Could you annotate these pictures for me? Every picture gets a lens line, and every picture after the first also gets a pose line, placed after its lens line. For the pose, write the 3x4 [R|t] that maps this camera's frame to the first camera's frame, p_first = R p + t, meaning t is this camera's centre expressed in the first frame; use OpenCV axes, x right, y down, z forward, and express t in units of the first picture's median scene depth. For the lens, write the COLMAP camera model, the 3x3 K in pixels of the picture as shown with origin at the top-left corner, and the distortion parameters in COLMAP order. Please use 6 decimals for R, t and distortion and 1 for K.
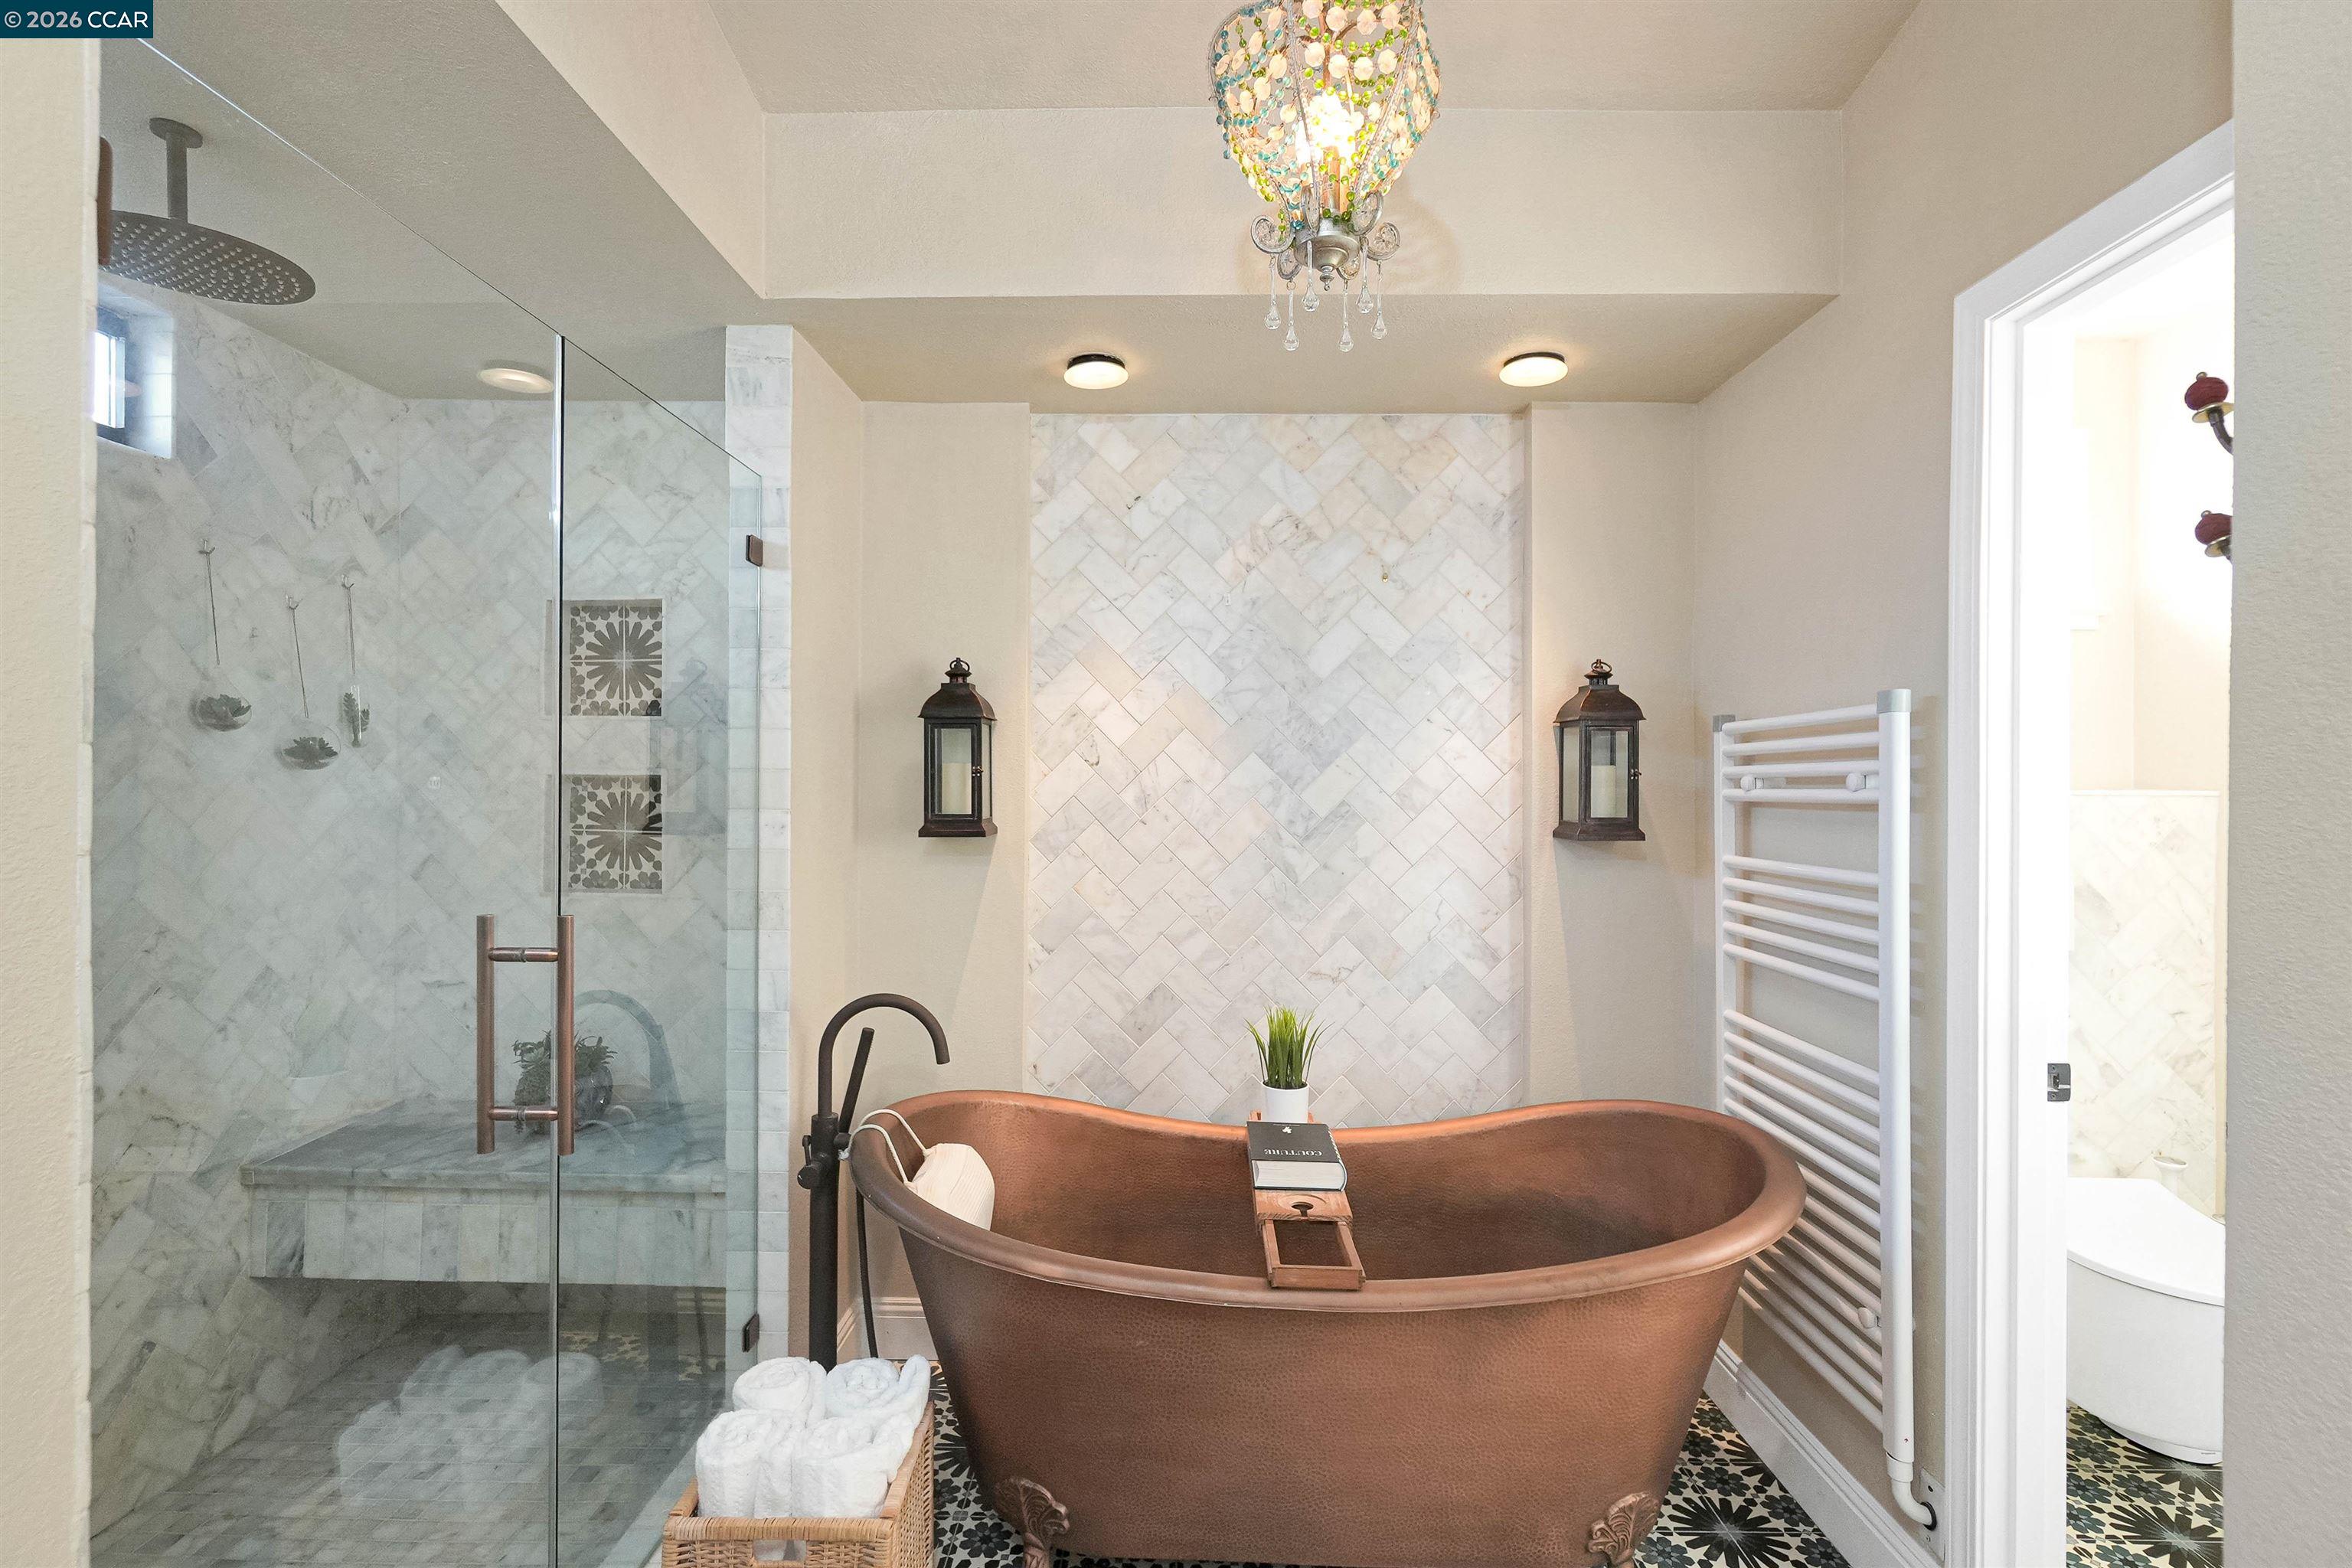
lens RADIAL K [[1063.4, 0, 1175.1], [0, 1063.4, 789.9], [0, 0, 1]] dist [0.000436, -0.000331]
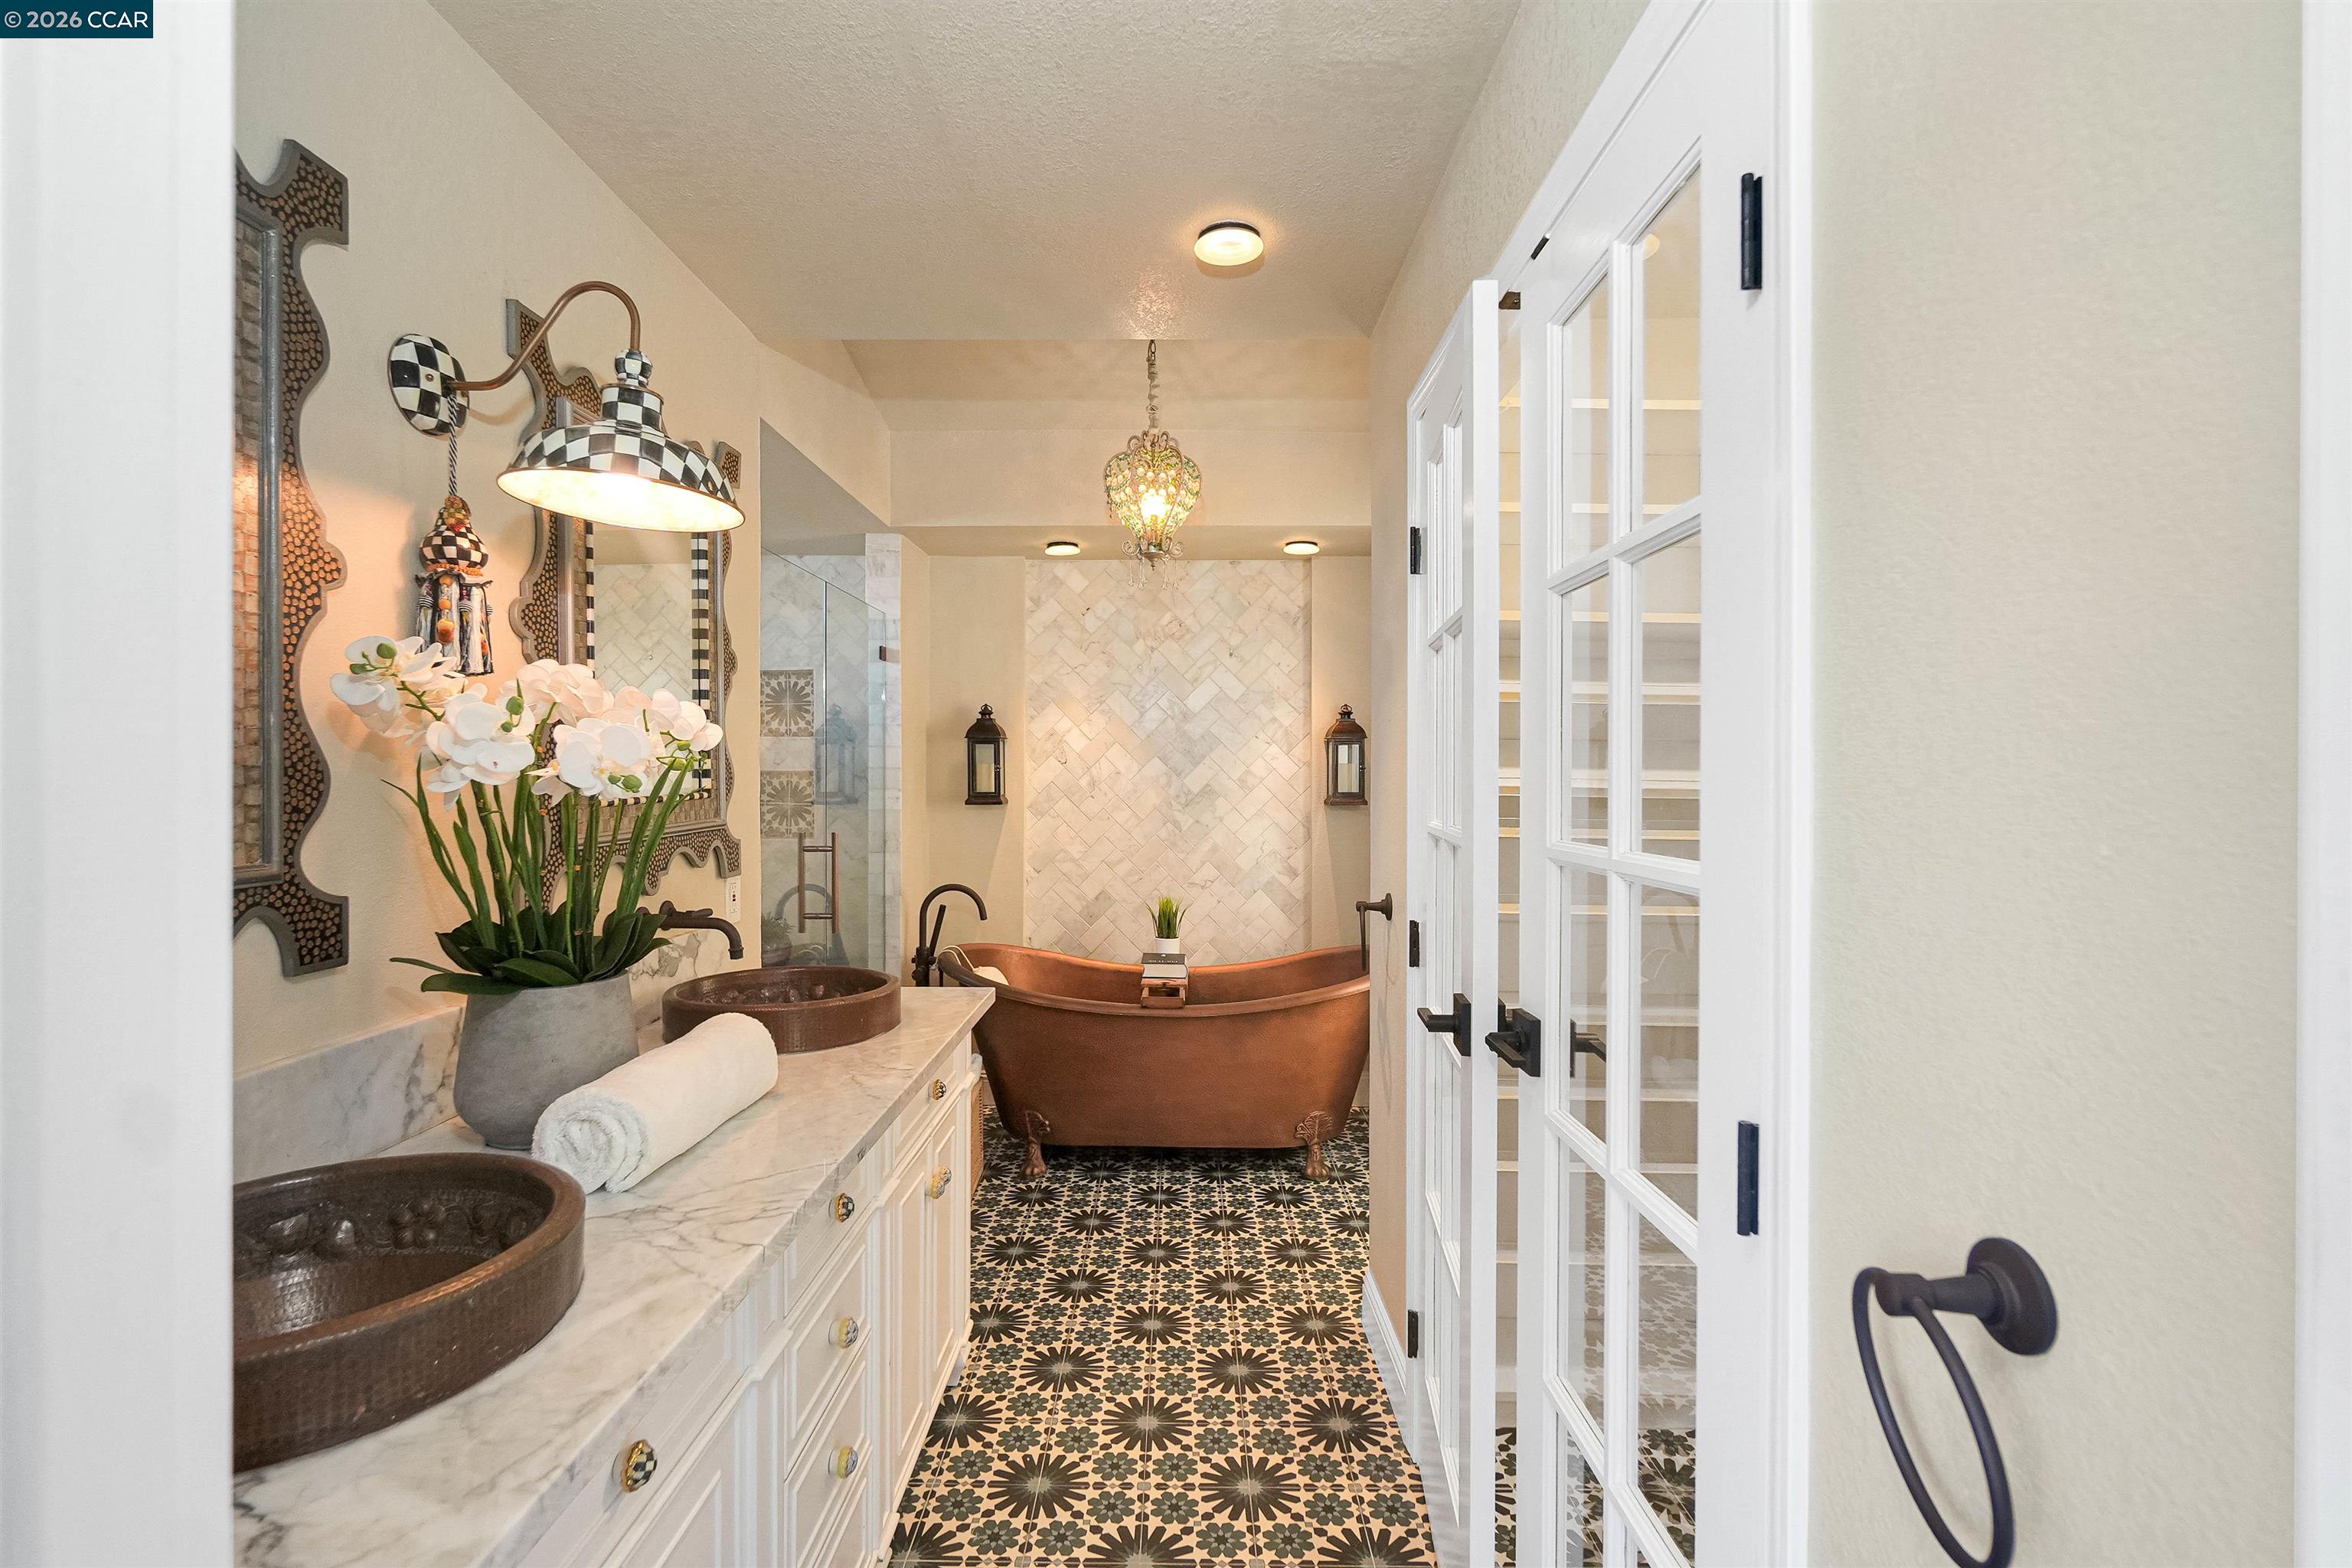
lens RADIAL K [[1063.4, 0, 1179.0], [0, 1063.4, 774.3], [0, 0, 1]] dist [0.000436, -0.000331]
pose [[0.999387, -0.004032, 0.034783, 0.051429], [0.004101, 0.999990, -0.001894, -0.002248], [-0.034775, 0.002035, 0.999393, -0.733156]]
